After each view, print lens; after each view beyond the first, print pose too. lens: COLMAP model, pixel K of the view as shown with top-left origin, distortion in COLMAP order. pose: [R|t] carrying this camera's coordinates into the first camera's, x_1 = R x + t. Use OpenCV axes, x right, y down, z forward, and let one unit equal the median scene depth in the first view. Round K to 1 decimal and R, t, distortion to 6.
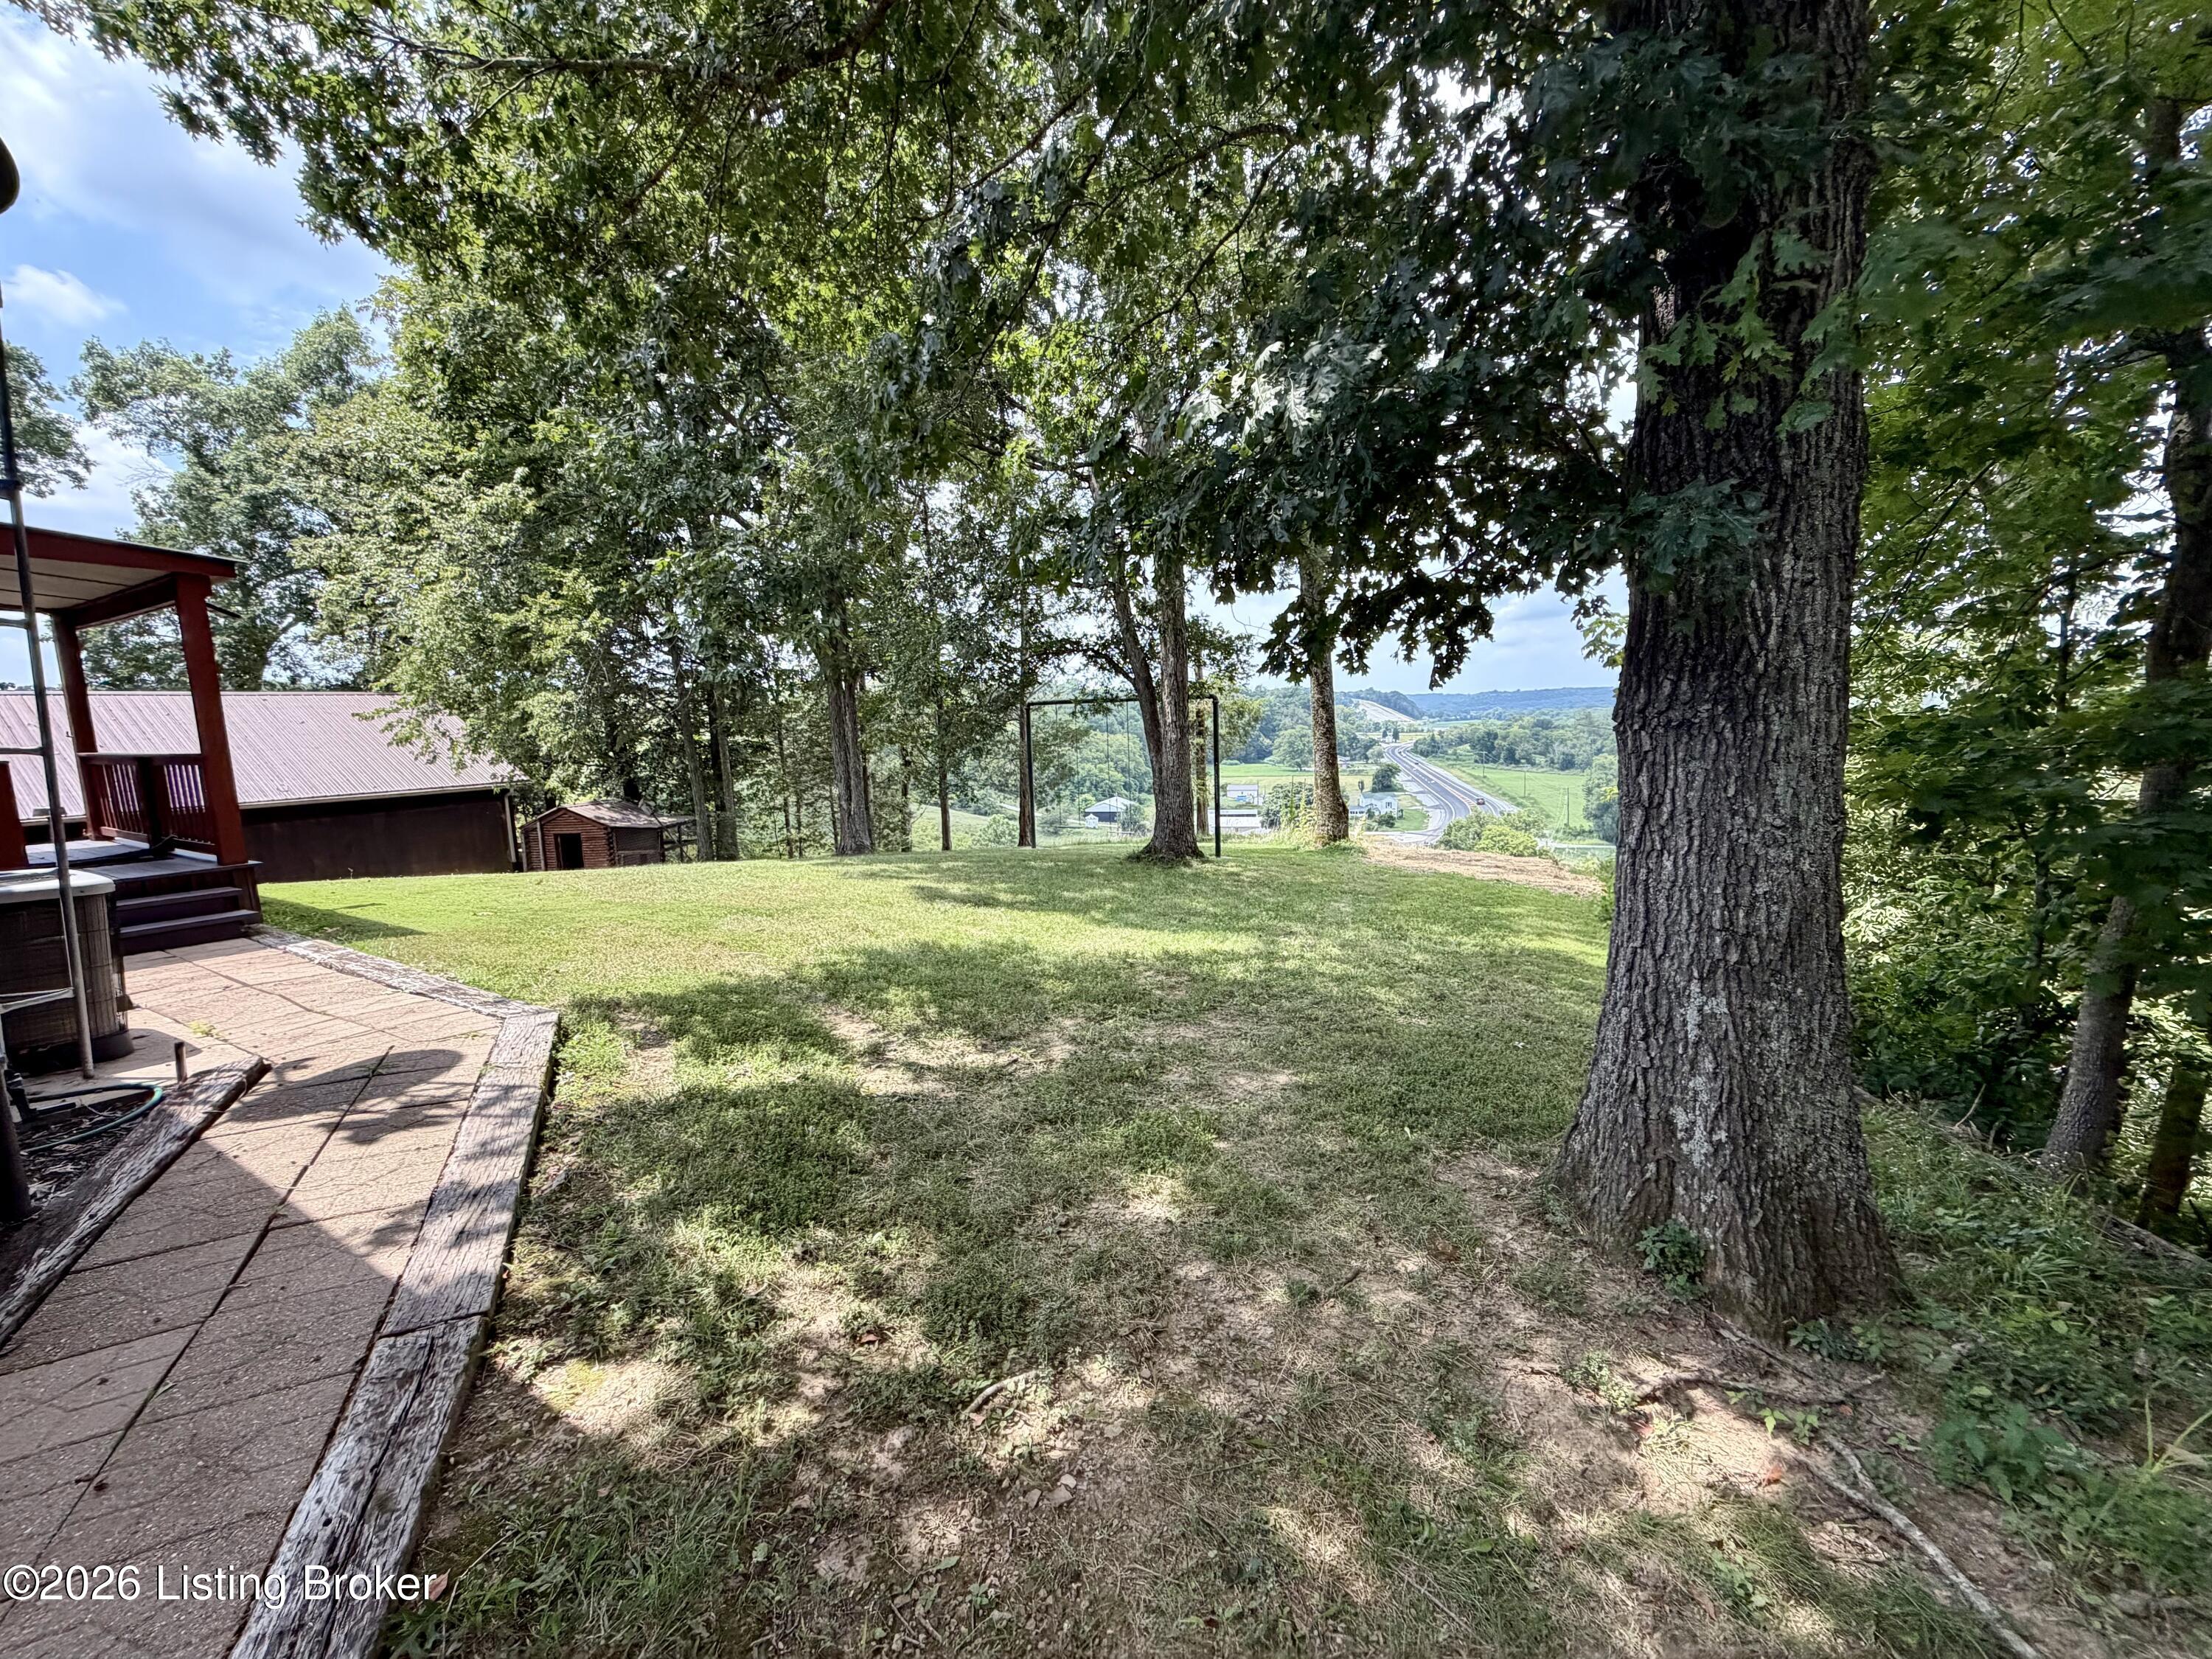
lens RADIAL K [[867.6, 0, 1097.1], [0, 867.6, 822.9], [0, 0, 1]] dist [0.000411, -0.000338]
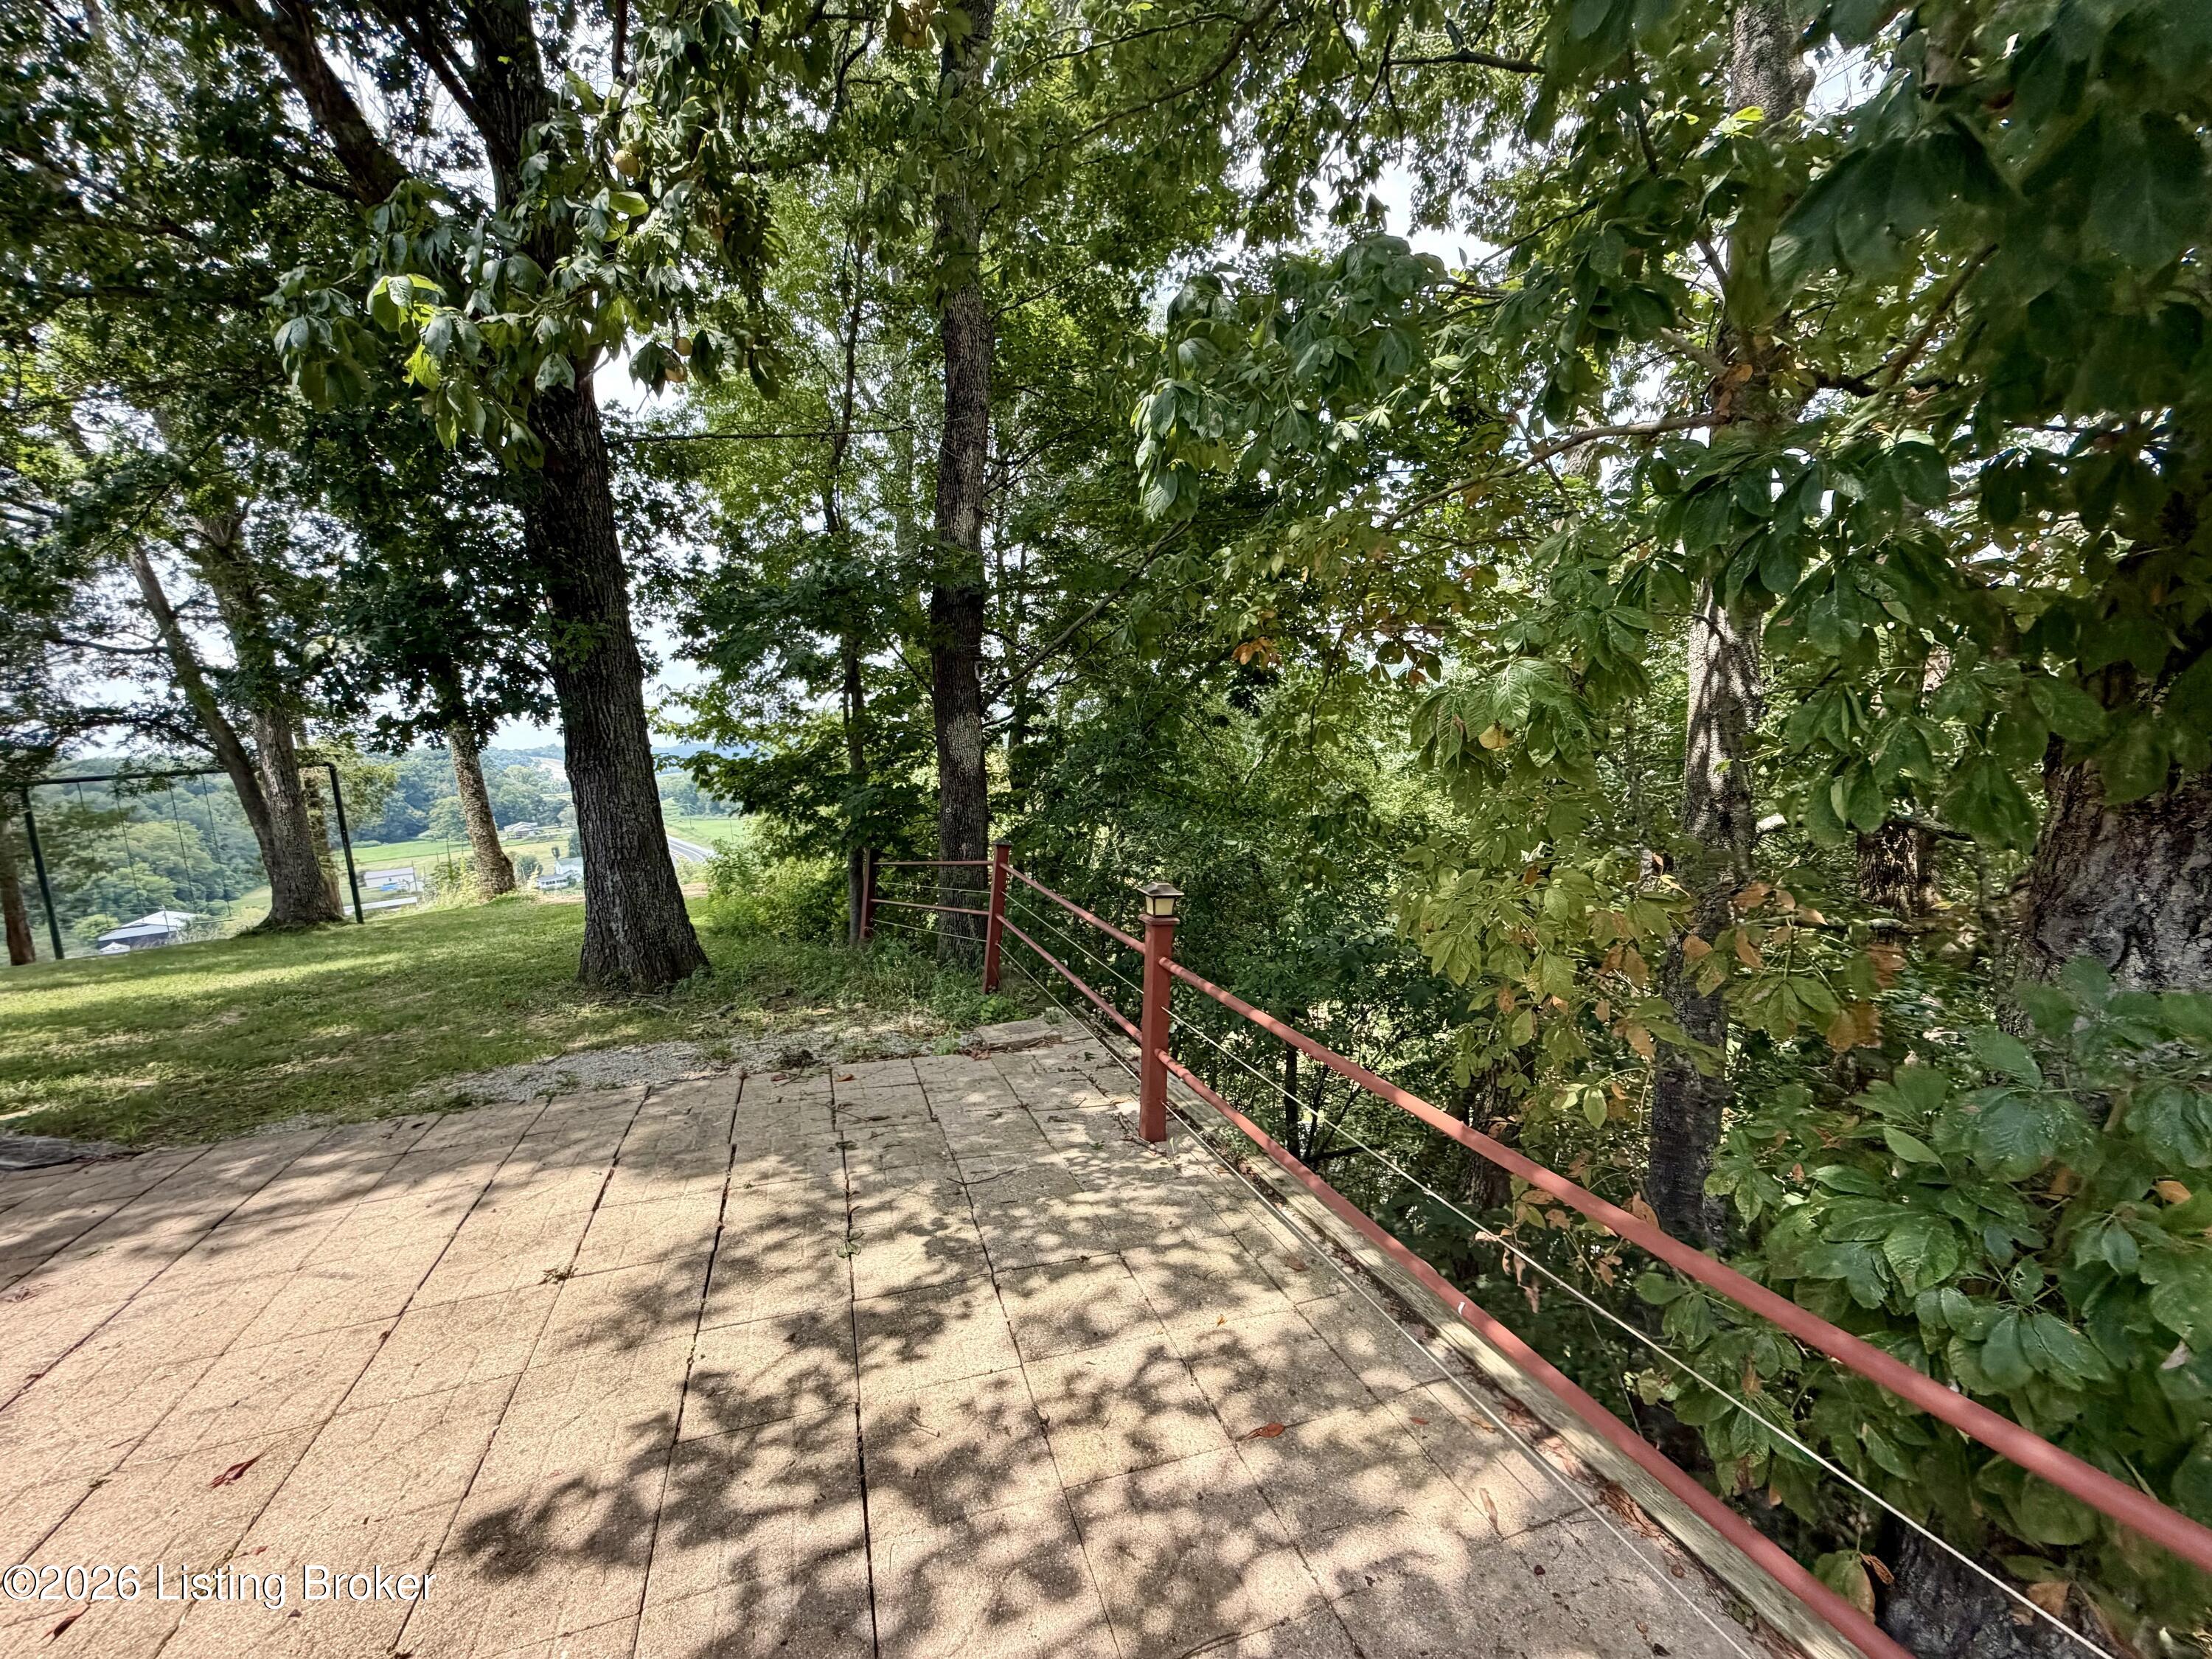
lens RADIAL K [[867.6, 0, 1097.1], [0, 867.6, 822.9], [0, 0, 1]] dist [0.000411, -0.000338]
pose [[0.652332, -0.101837, 0.751061, -0.044434], [0.145857, 0.989278, 0.007453, 0.040875], [-0.743767, 0.104686, 0.660191, -0.295953]]
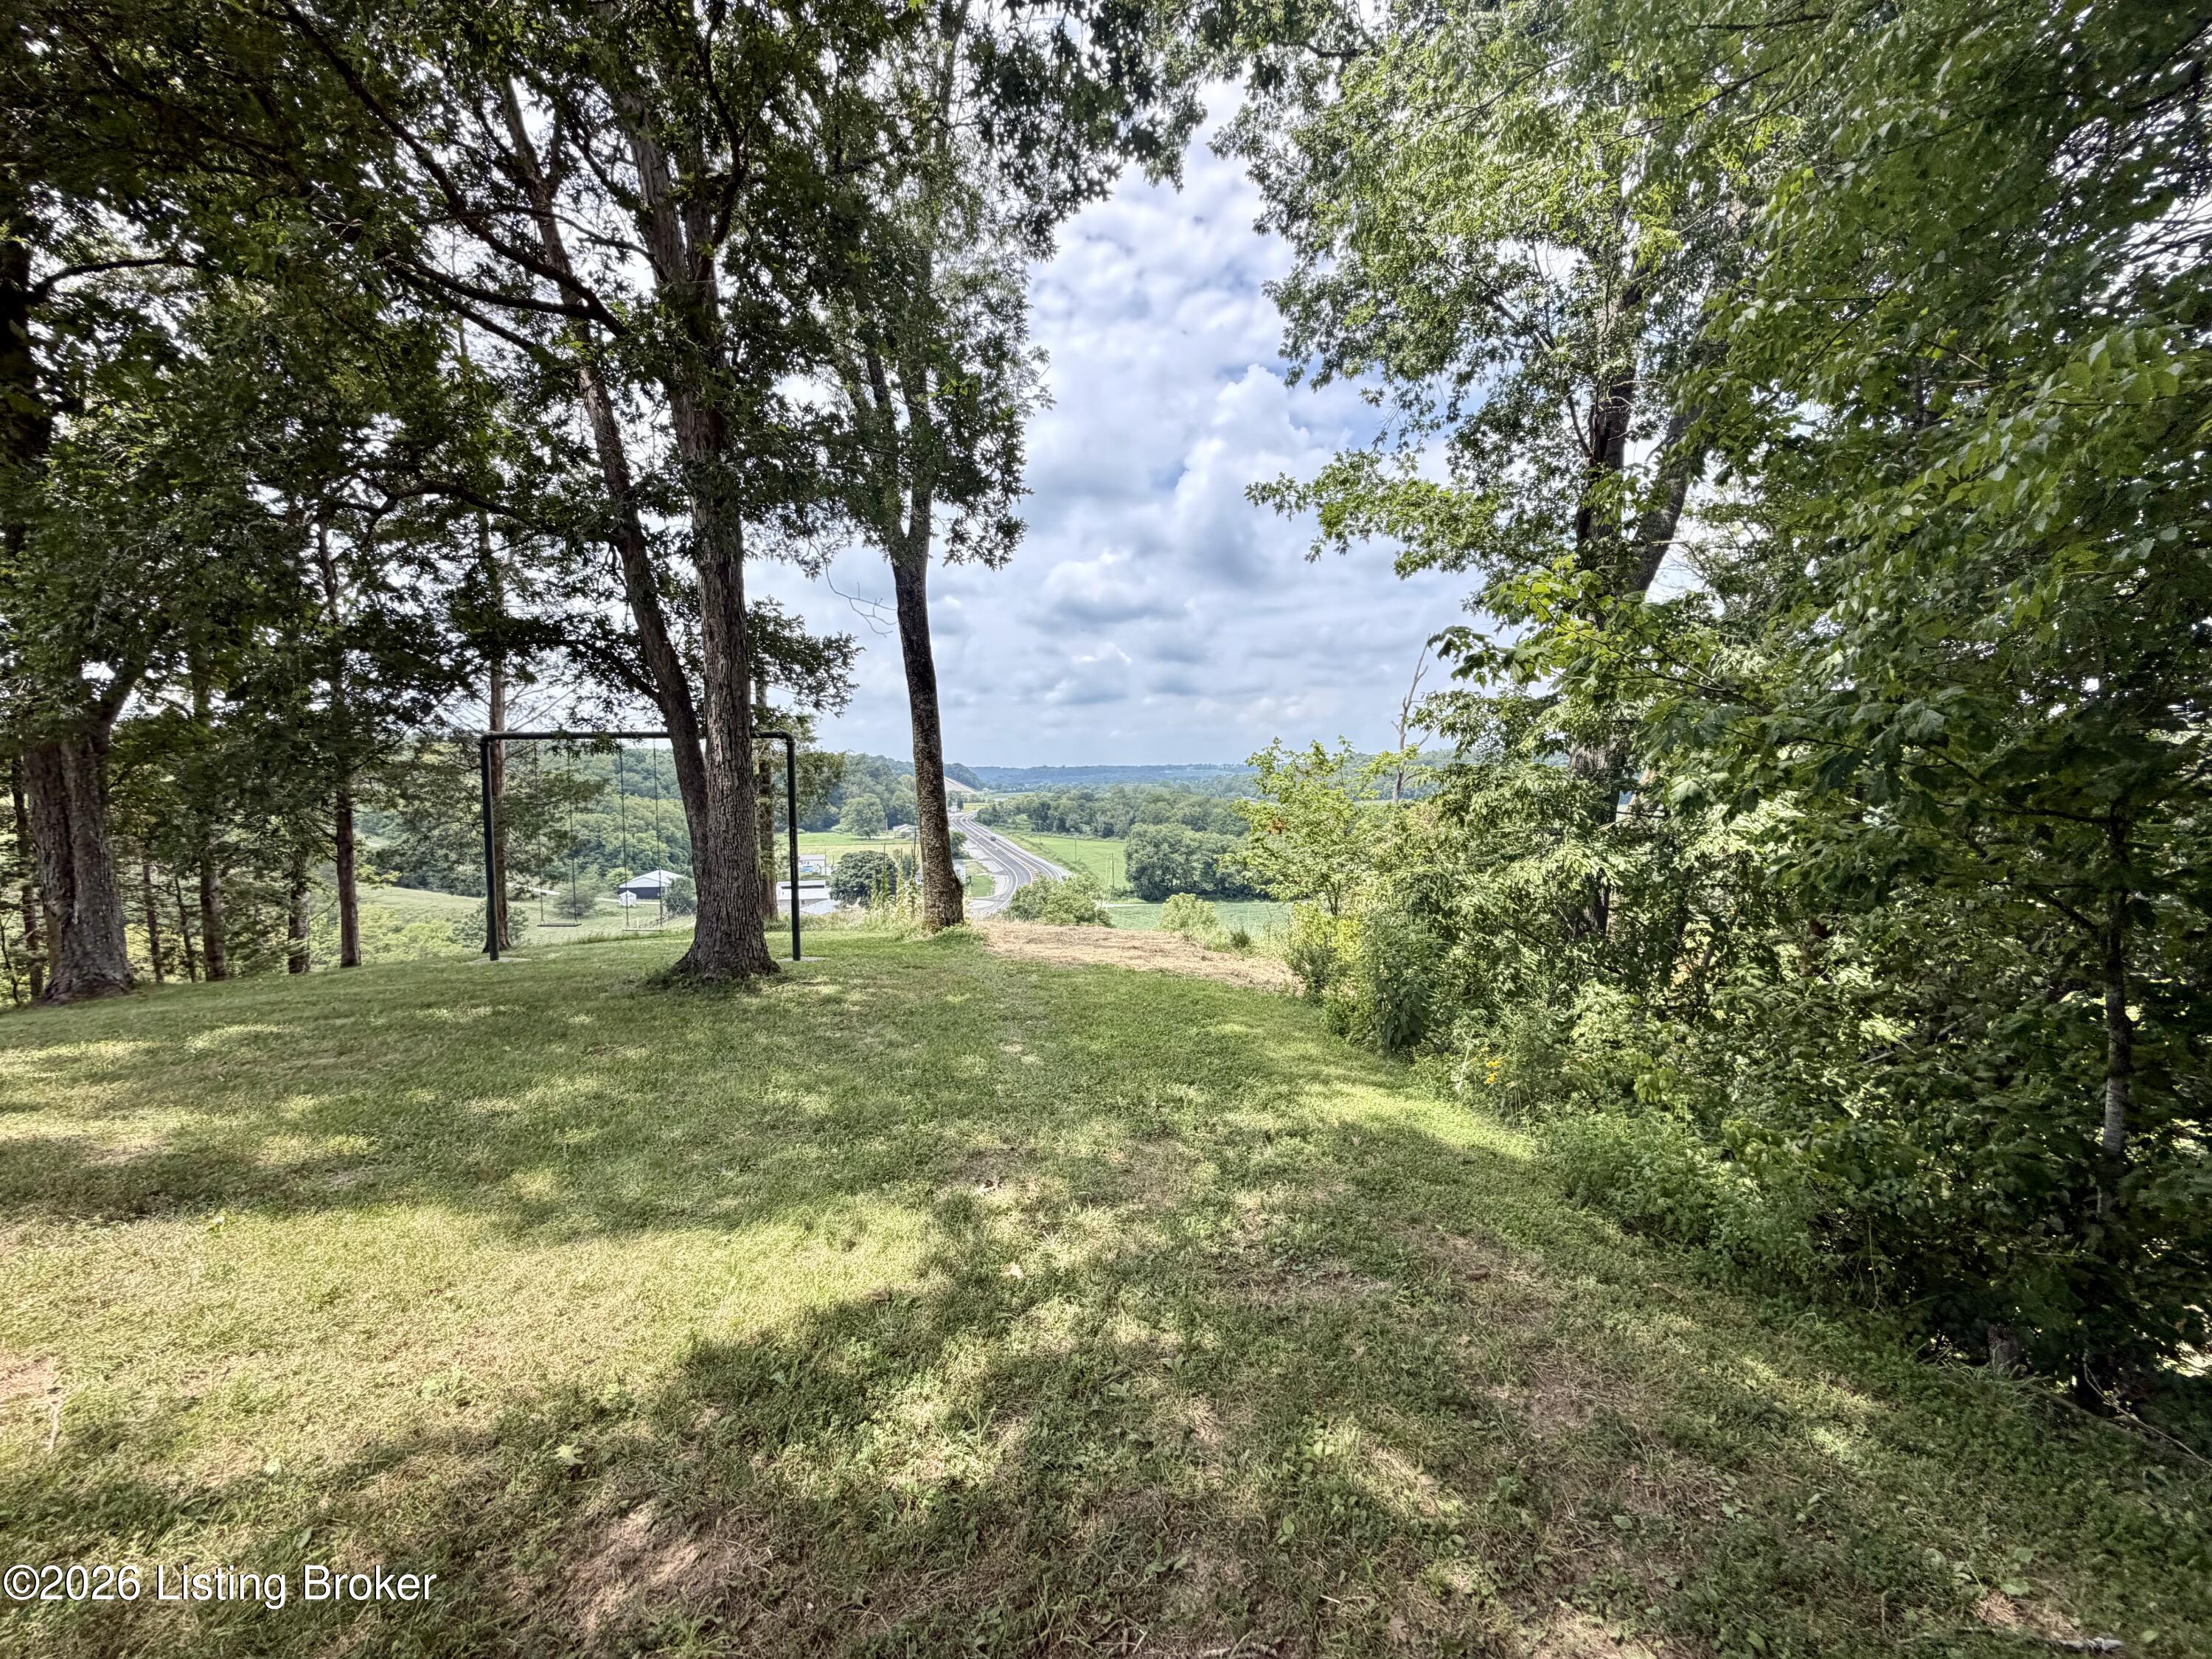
lens RADIAL K [[873.0, 0, 1088.0], [0, 873.0, 839.2], [0, 0, 1]] dist [-0.001347, -0.000552]
pose [[0.888604, -0.004745, 0.458650, 0.025397], [0.032256, 0.998117, -0.052169, -0.015161], [-0.457539, 0.061152, 0.887084, 0.264270]]
